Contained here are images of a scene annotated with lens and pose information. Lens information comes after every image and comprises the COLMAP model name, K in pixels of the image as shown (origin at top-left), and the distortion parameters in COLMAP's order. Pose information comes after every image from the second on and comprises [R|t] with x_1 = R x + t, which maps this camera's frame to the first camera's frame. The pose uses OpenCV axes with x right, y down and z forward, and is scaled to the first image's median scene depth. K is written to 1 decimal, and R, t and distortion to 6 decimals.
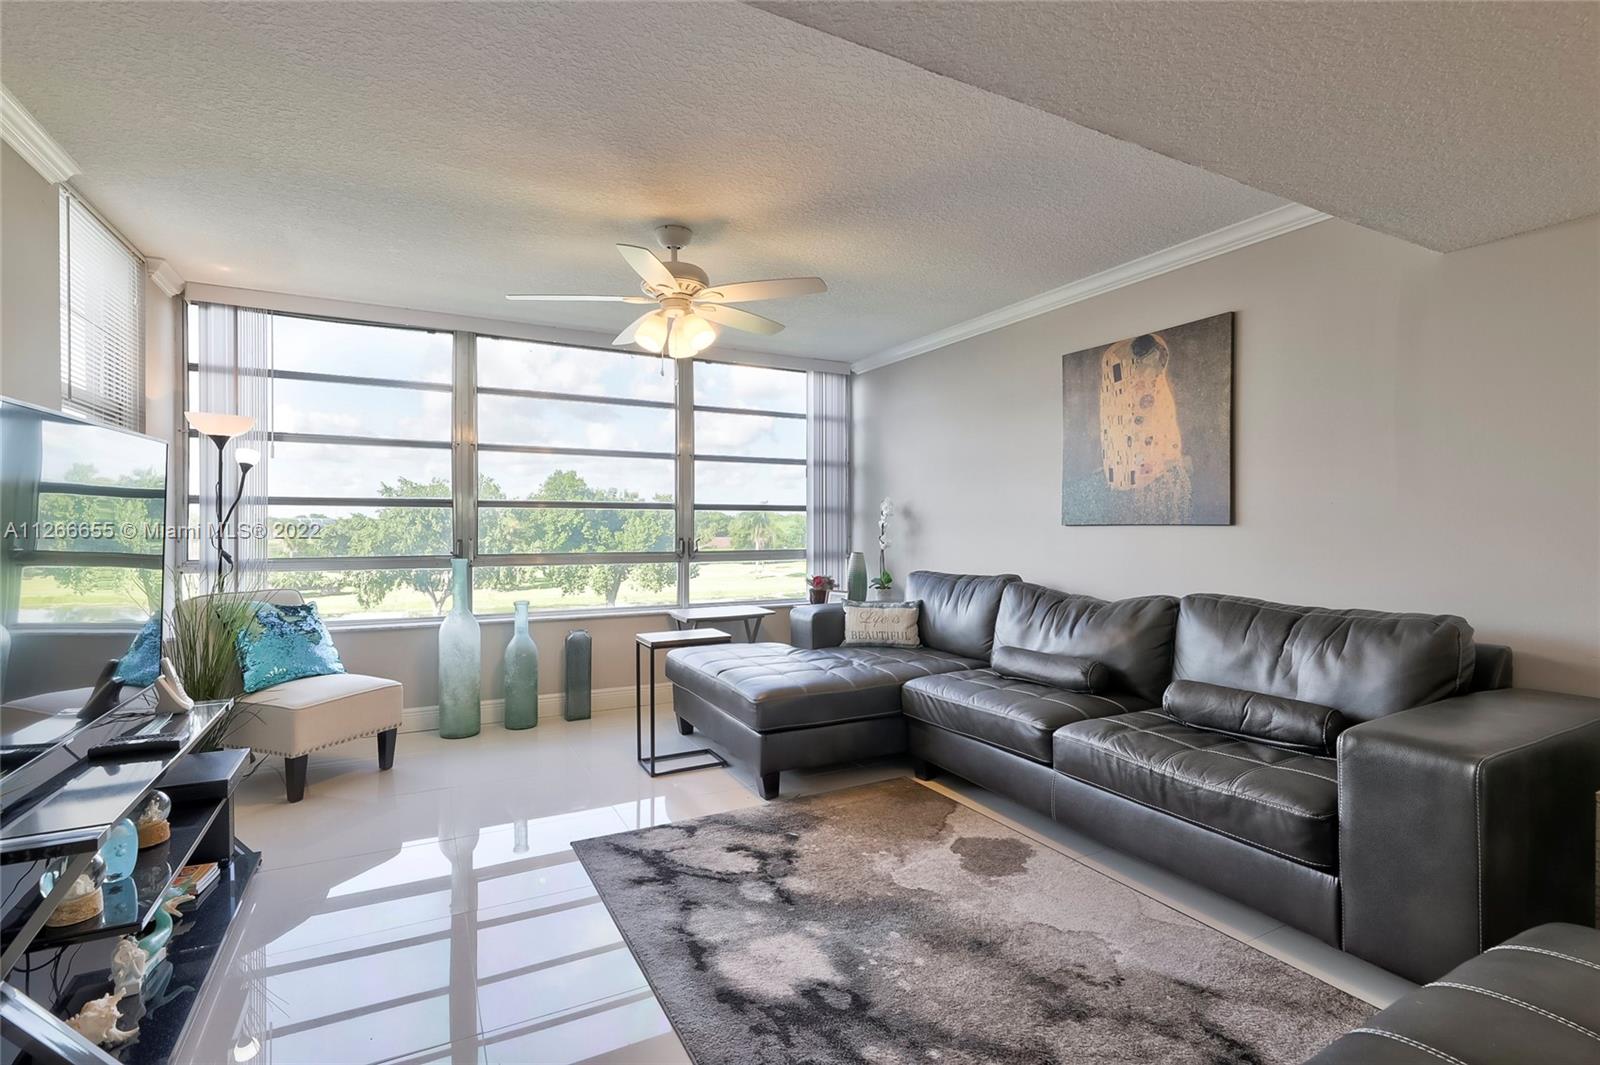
lens RADIAL K [[731.8, 0, 861.4], [0, 731.8, 531.6], [0, 0, 1]] dist [-0.000014, -0.000494]
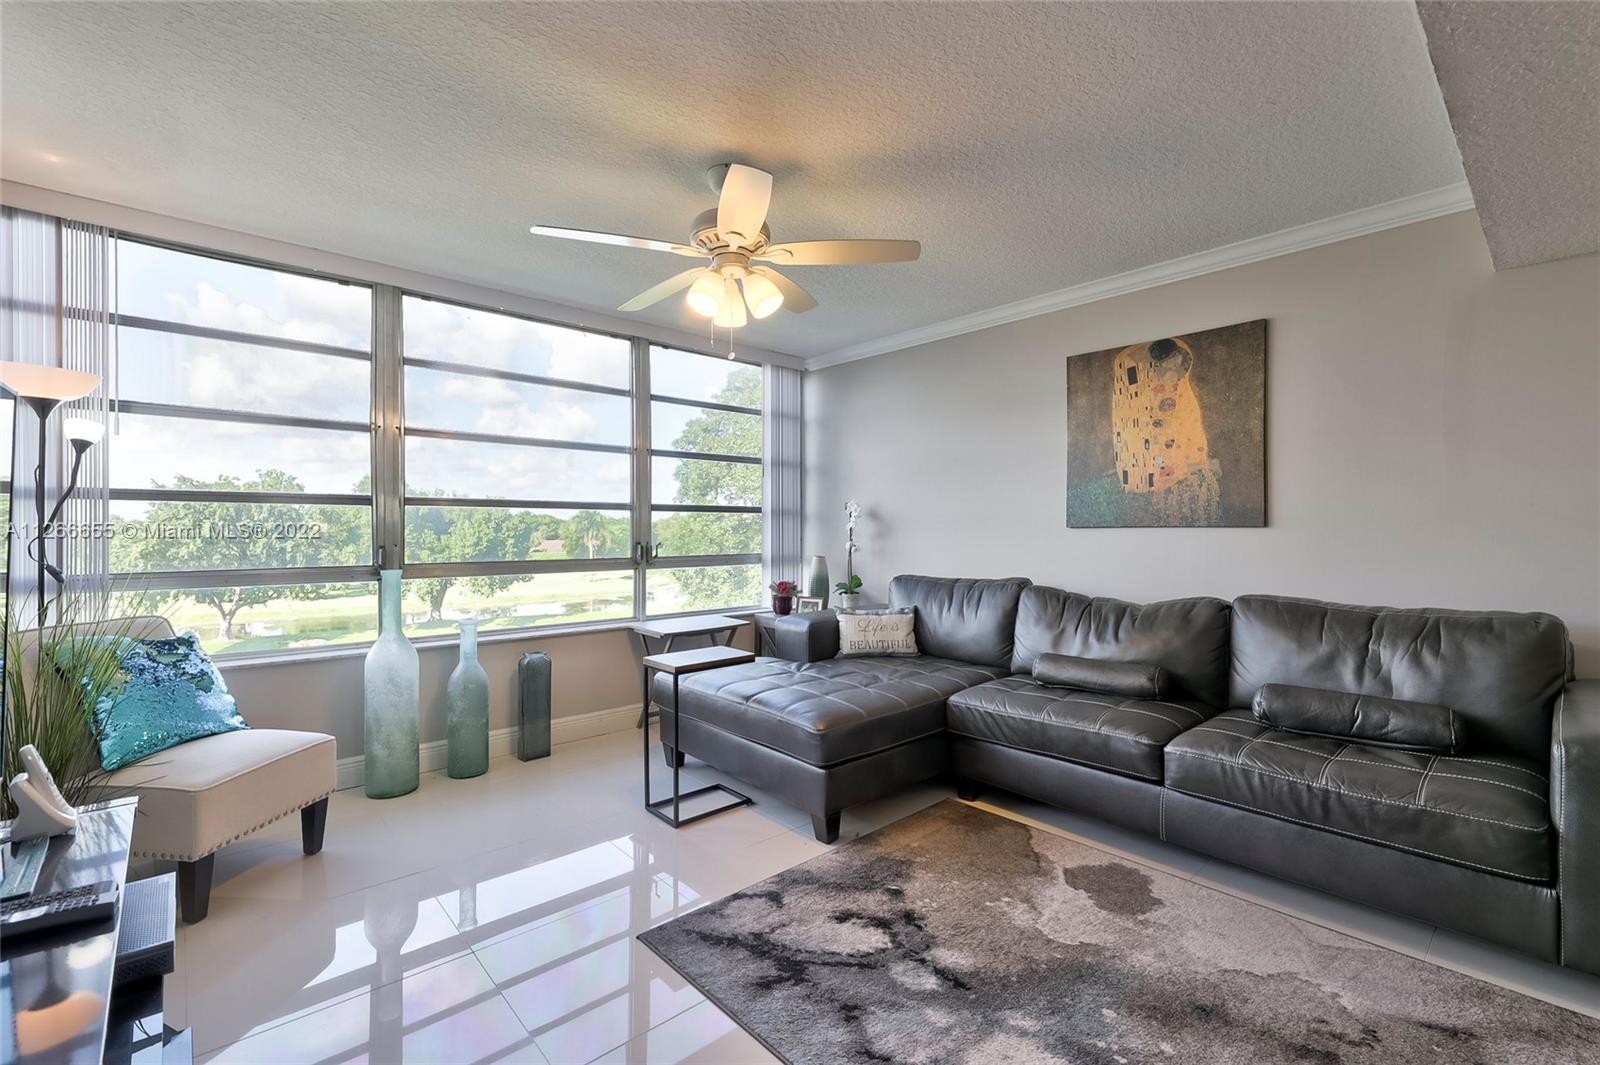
lens RADIAL K [[681.4, 0, 843.8], [0, 681.4, 533.2], [0, 0, 1]] dist [-0.002832, 0.000070]
pose [[0.974311, -0.002536, 0.225194, -0.267757], [0.002825, 0.999996, -0.000962, -0.000953], [-0.225191, 0.001573, 0.974313, 0.191637]]
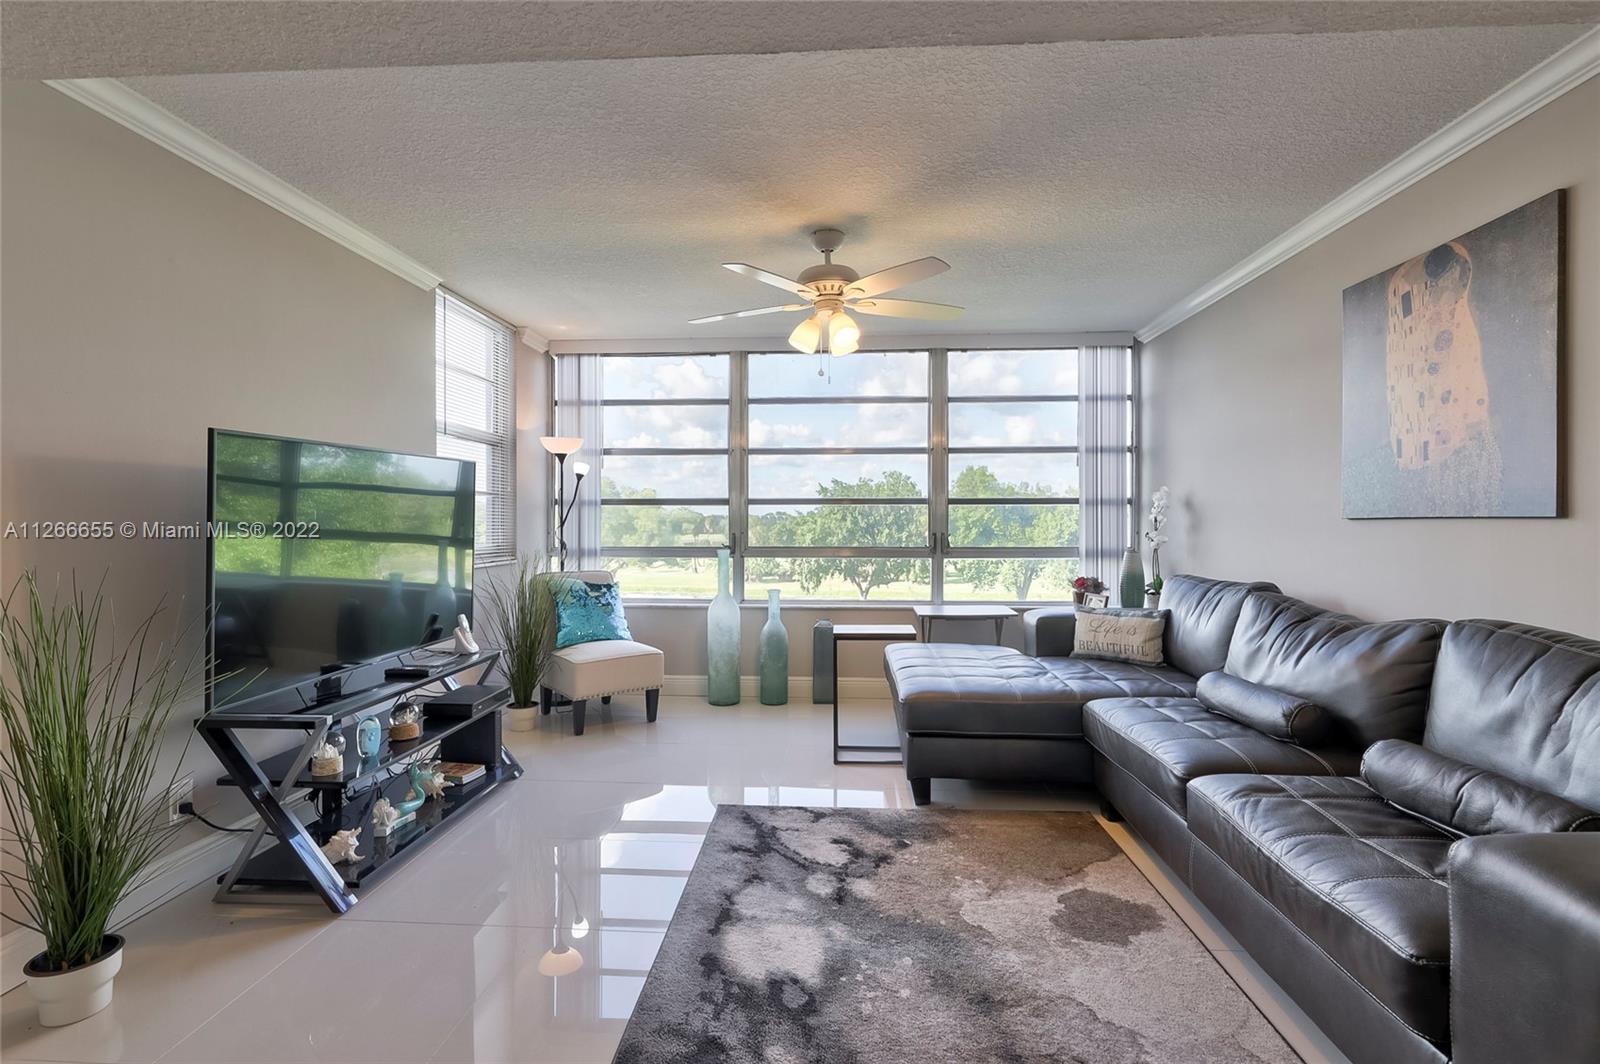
lens RADIAL K [[784.4, 0, 865.0], [0, 784.4, 524.1], [0, 0, 1]] dist [-0.001316, -0.000222]
pose [[0.849141, 0.000045, -0.528167, 0.328572], [-0.002452, 0.999990, -0.003857, 0.001286], [0.528161, 0.004570, 0.849132, 0.079107]]
